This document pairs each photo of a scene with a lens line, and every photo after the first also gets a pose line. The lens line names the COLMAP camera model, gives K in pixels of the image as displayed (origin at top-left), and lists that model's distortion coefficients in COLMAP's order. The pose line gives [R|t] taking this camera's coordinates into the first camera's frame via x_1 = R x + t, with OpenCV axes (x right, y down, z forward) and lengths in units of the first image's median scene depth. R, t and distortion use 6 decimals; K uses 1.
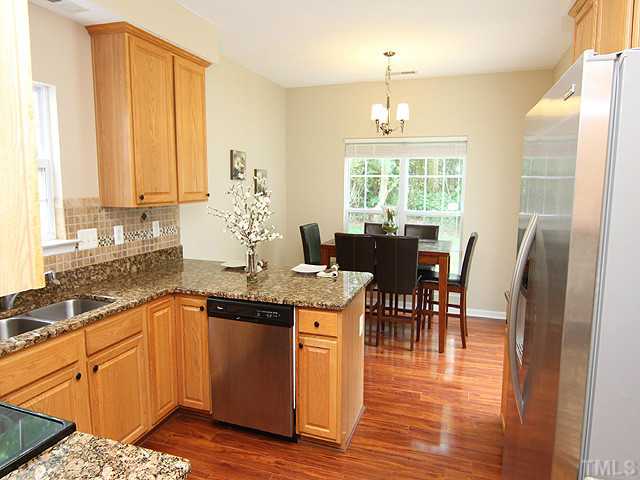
lens RADIAL K [[417.8, 0, 324.1], [0, 417.8, 234.4], [0, 0, 1]] dist [-0.004848, -0.002711]
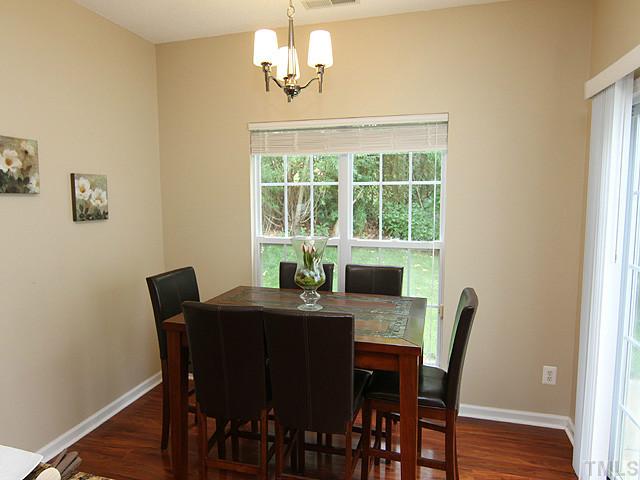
lens RADIAL K [[417.8, 0, 314.7], [0, 417.8, 241.3], [0, 0, 1]] dist [-0.004848, -0.002711]
pose [[0.999153, -0.017777, 0.037115, 0.134472], [0.018185, 0.999777, -0.010692, -0.053965], [-0.036916, 0.011358, 0.999254, 0.433897]]
